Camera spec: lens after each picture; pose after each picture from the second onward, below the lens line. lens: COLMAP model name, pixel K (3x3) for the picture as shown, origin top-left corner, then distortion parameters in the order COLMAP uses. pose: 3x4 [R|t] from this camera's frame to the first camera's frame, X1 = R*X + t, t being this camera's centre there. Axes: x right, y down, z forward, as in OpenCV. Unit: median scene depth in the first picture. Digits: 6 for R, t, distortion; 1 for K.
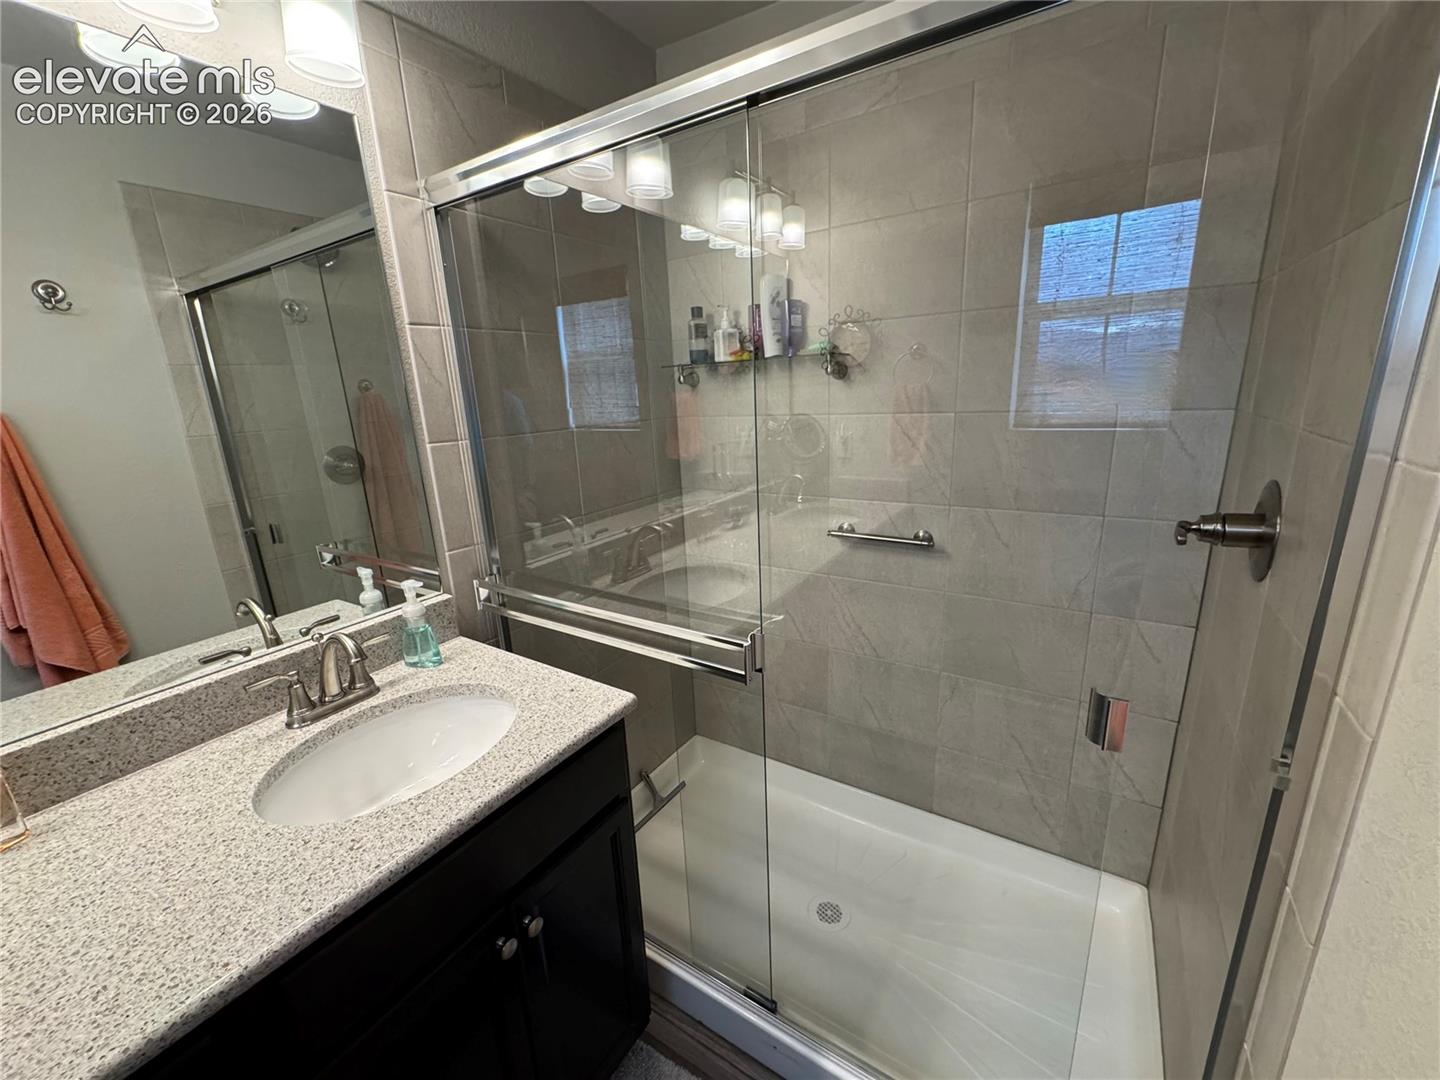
lens RADIAL K [[571.8, 0, 719.7], [0, 571.8, 536.3], [0, 0, 1]] dist [-0.001925, -0.000254]
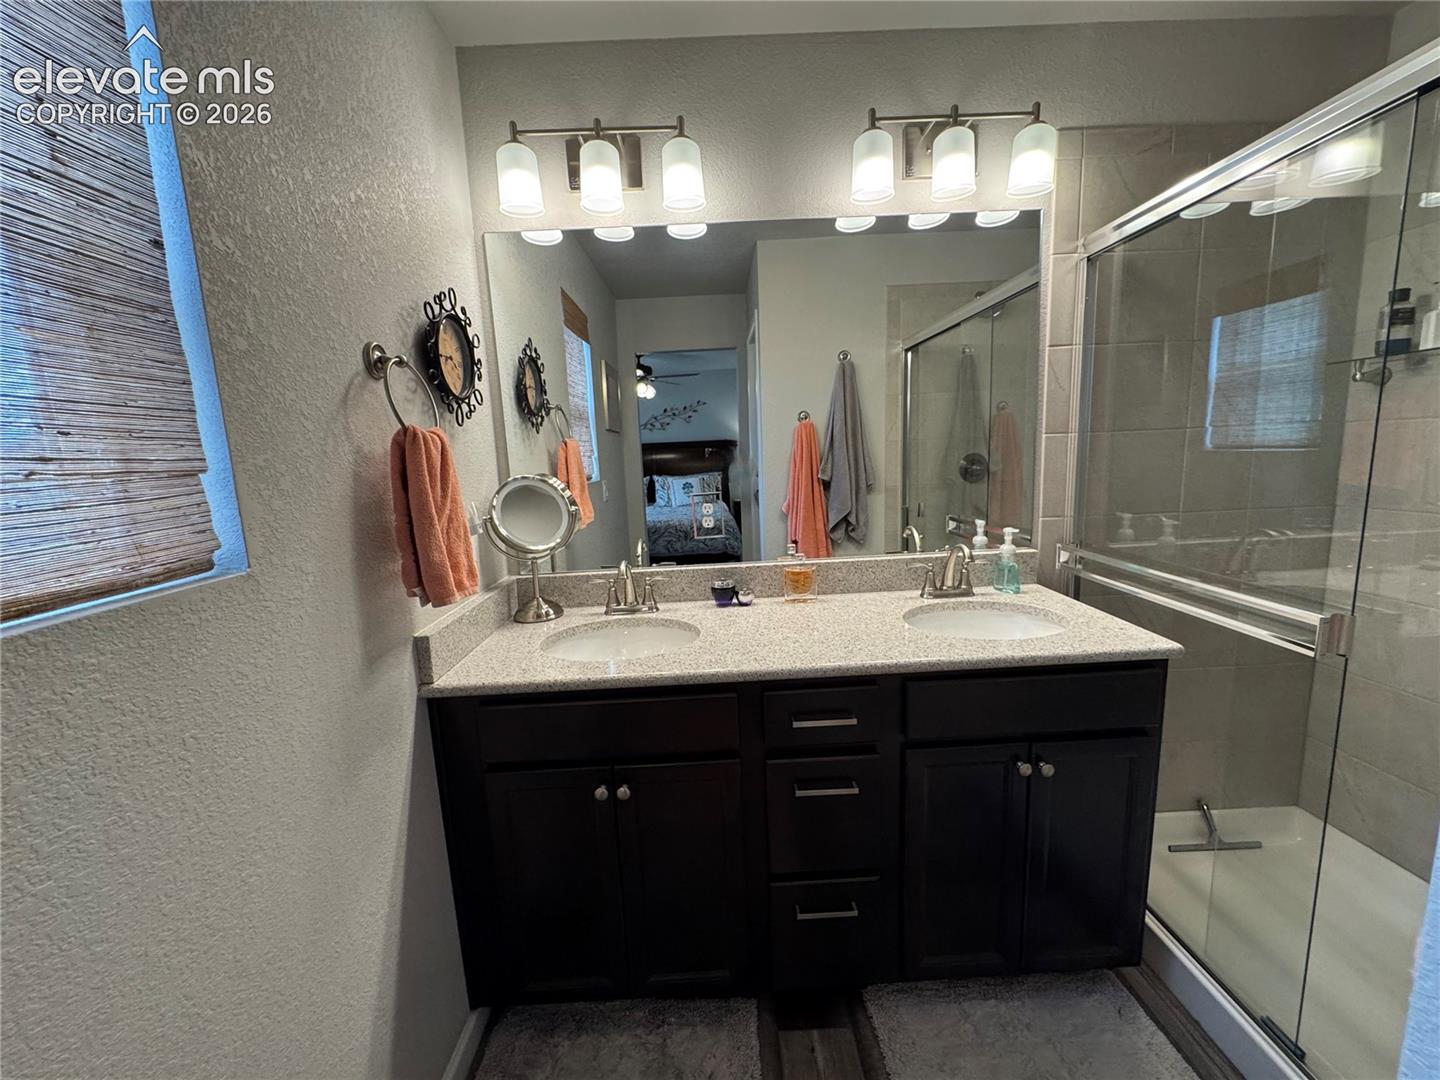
lens RADIAL K [[571.8, 0, 721.3], [0, 571.8, 538.0], [0, 0, 1]] dist [-0.001925, -0.000254]
pose [[0.557656, 0.146514, -0.817039, 0.190438], [-0.193192, 0.980178, 0.043909, 0.158222], [0.807277, 0.133359, 0.574907, -0.336945]]
